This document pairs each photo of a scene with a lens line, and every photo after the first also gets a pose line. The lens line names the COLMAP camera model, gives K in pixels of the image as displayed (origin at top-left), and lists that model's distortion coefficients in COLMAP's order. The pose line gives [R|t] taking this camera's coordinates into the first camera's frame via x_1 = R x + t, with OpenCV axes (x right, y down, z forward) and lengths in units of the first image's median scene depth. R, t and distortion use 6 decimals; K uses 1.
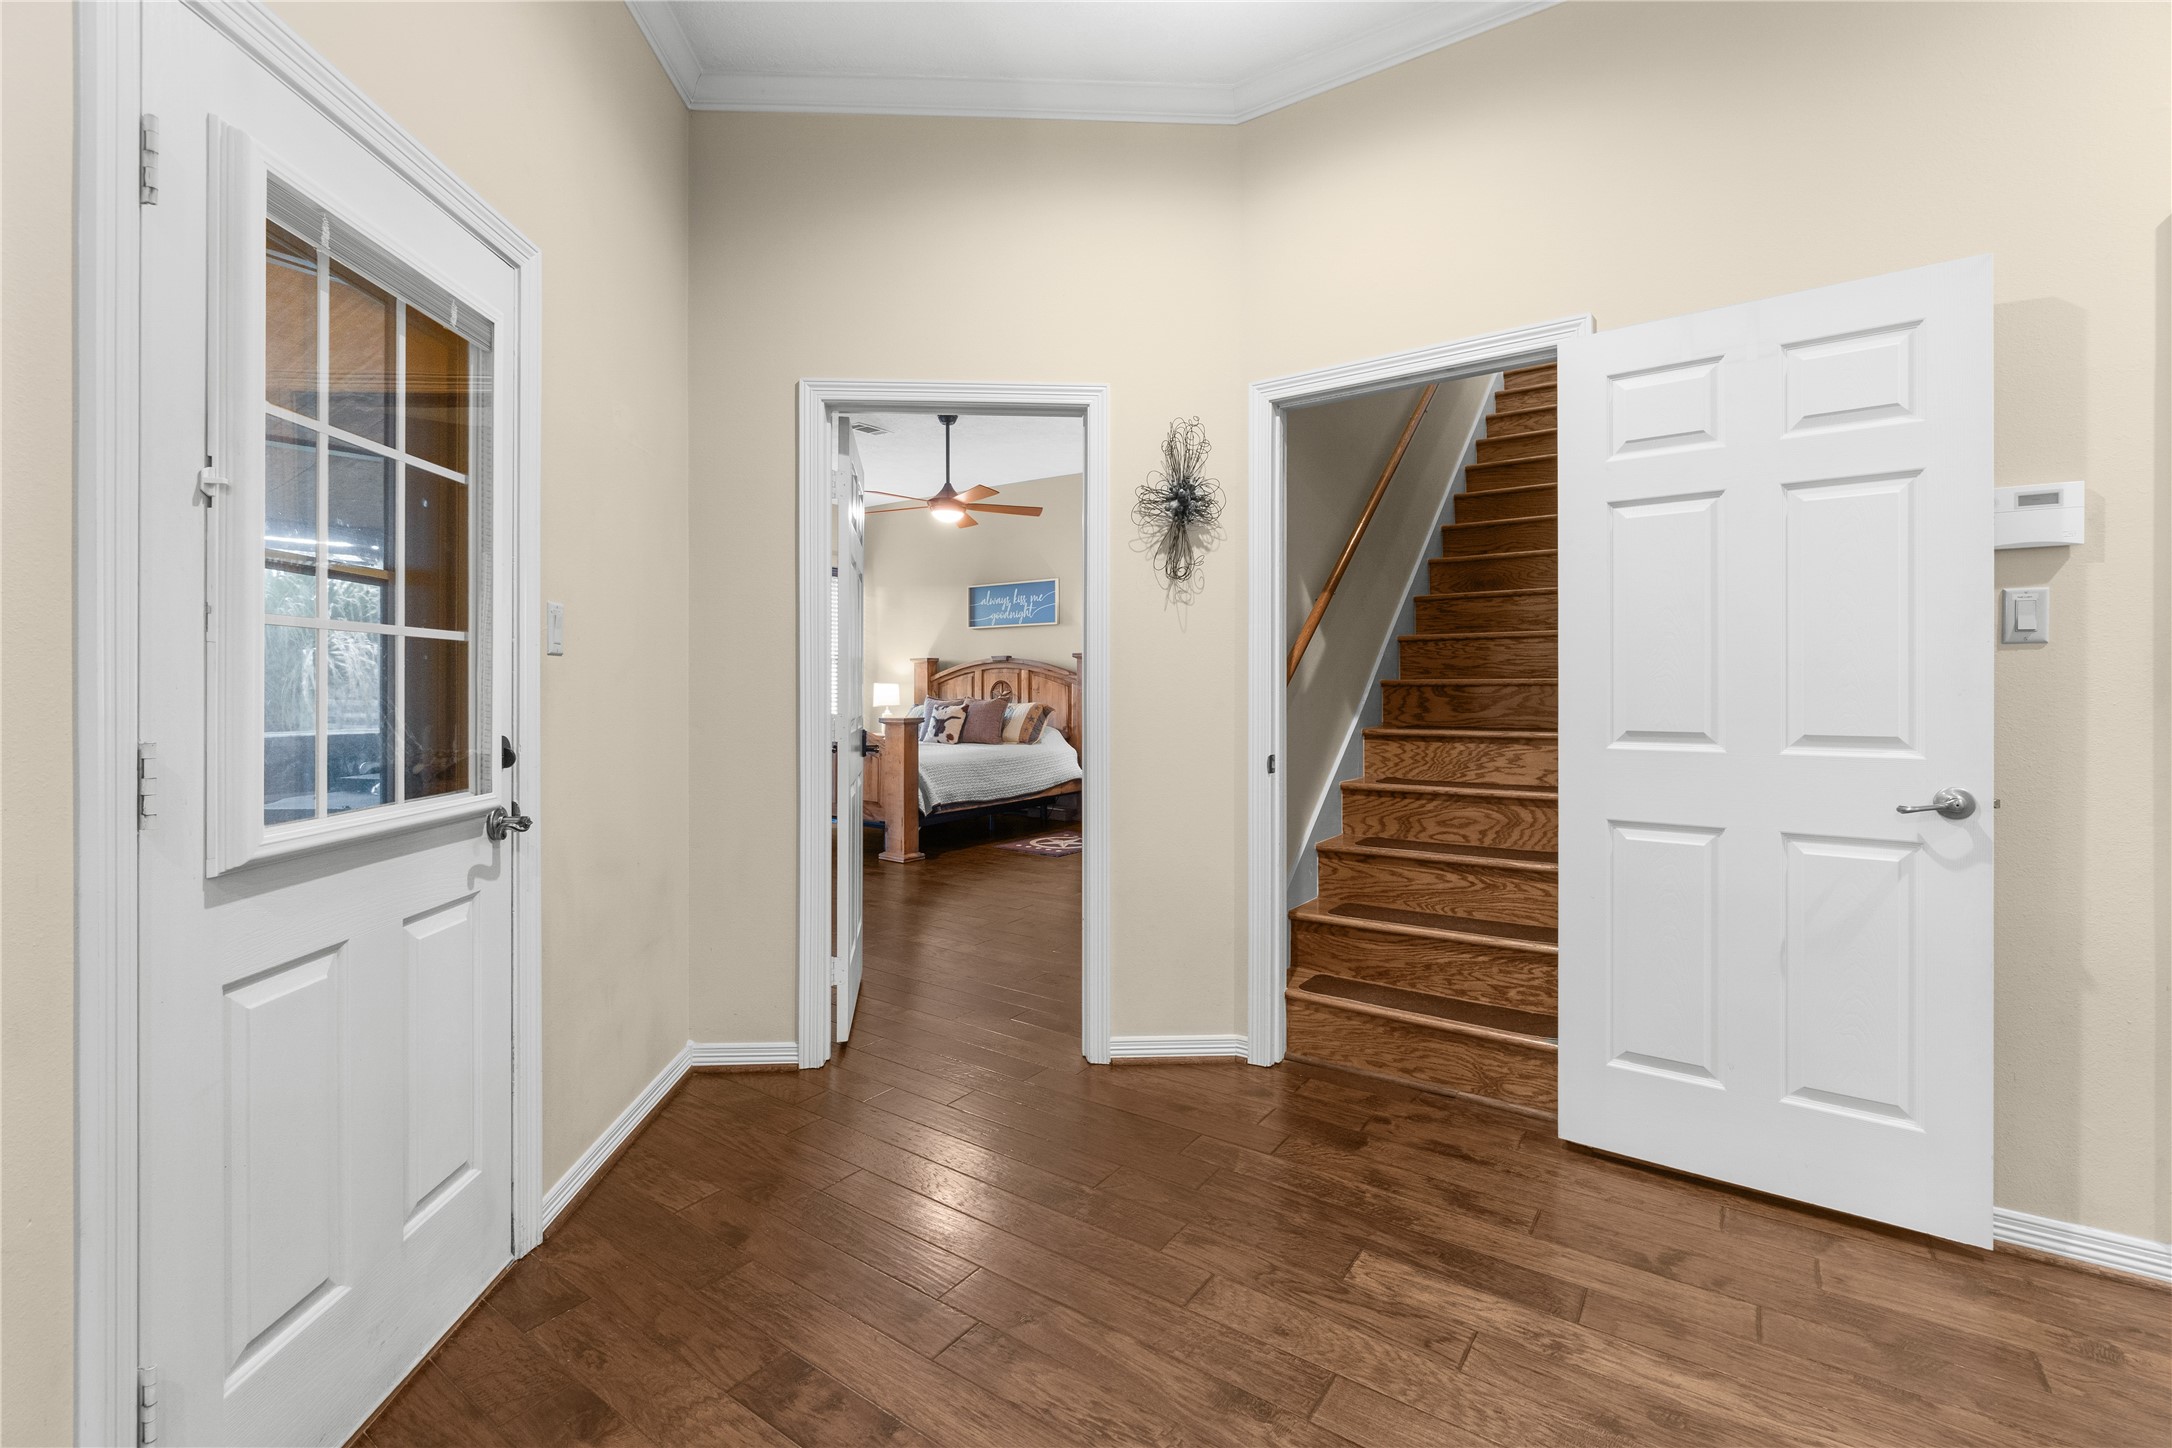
lens RADIAL K [[944.0, 0, 1085.3], [0, 944.0, 702.7], [0, 0, 1]] dist [-0.000750, -0.000028]
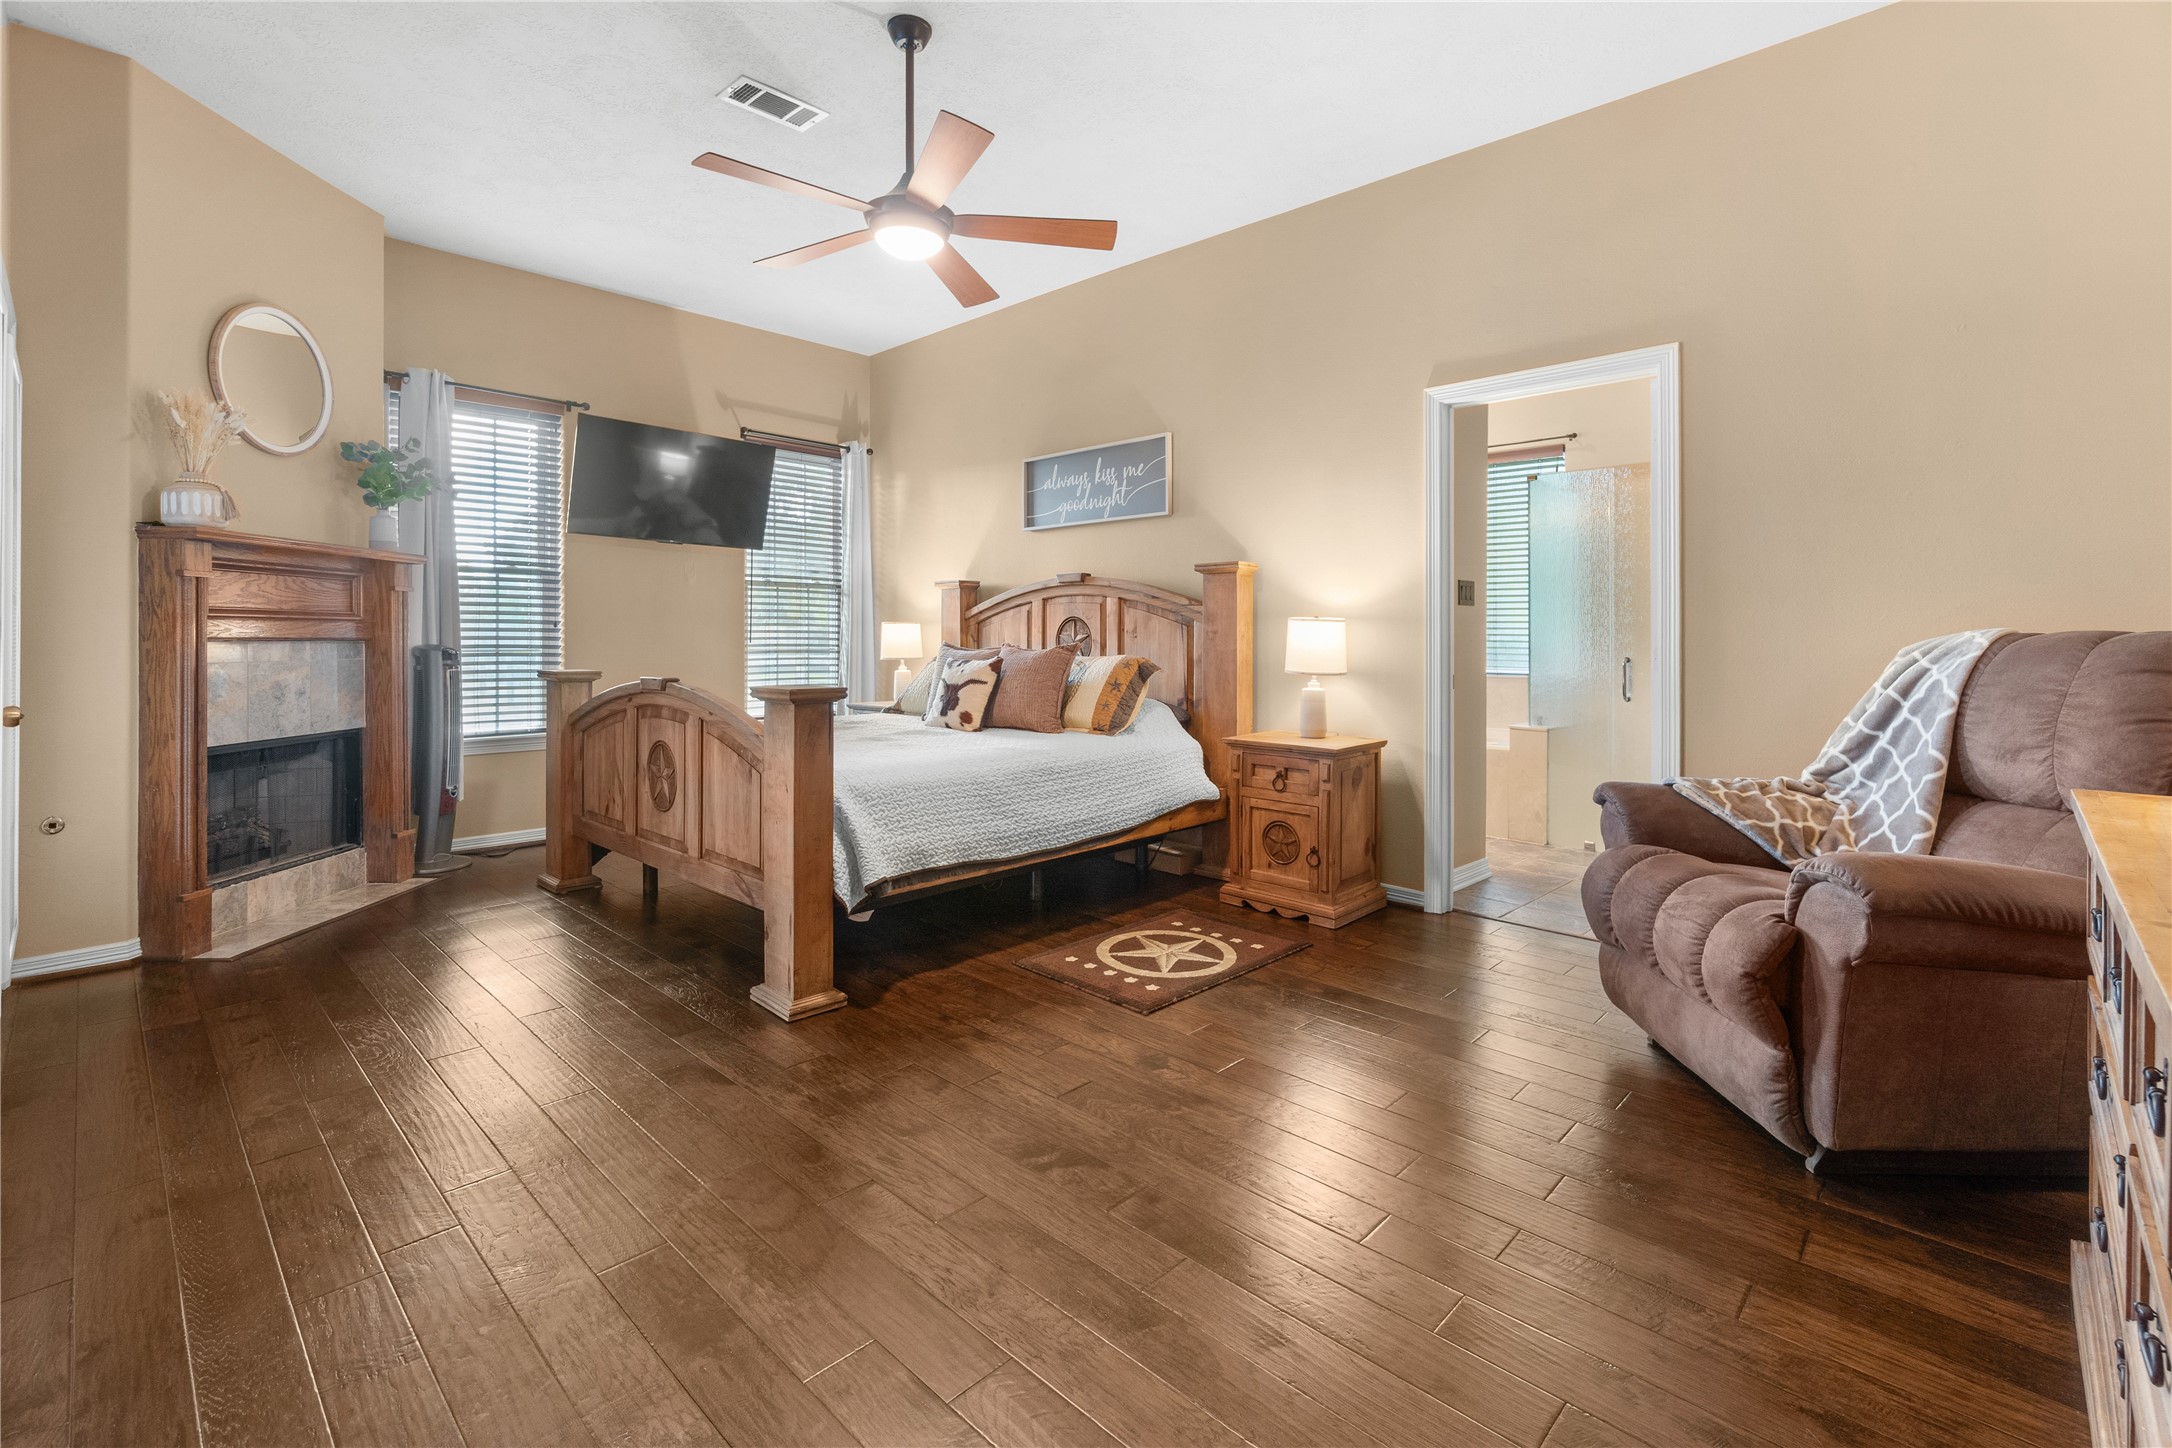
lens RADIAL K [[944.0, 0, 1093.1], [0, 944.0, 629.9], [0, 0, 1]] dist [-0.000750, -0.000028]
pose [[0.988847, 0.000724, -0.148933, 0.009164], [-0.004713, 0.999639, -0.026435, -0.000145], [0.148860, 0.026842, 0.988494, 0.465294]]
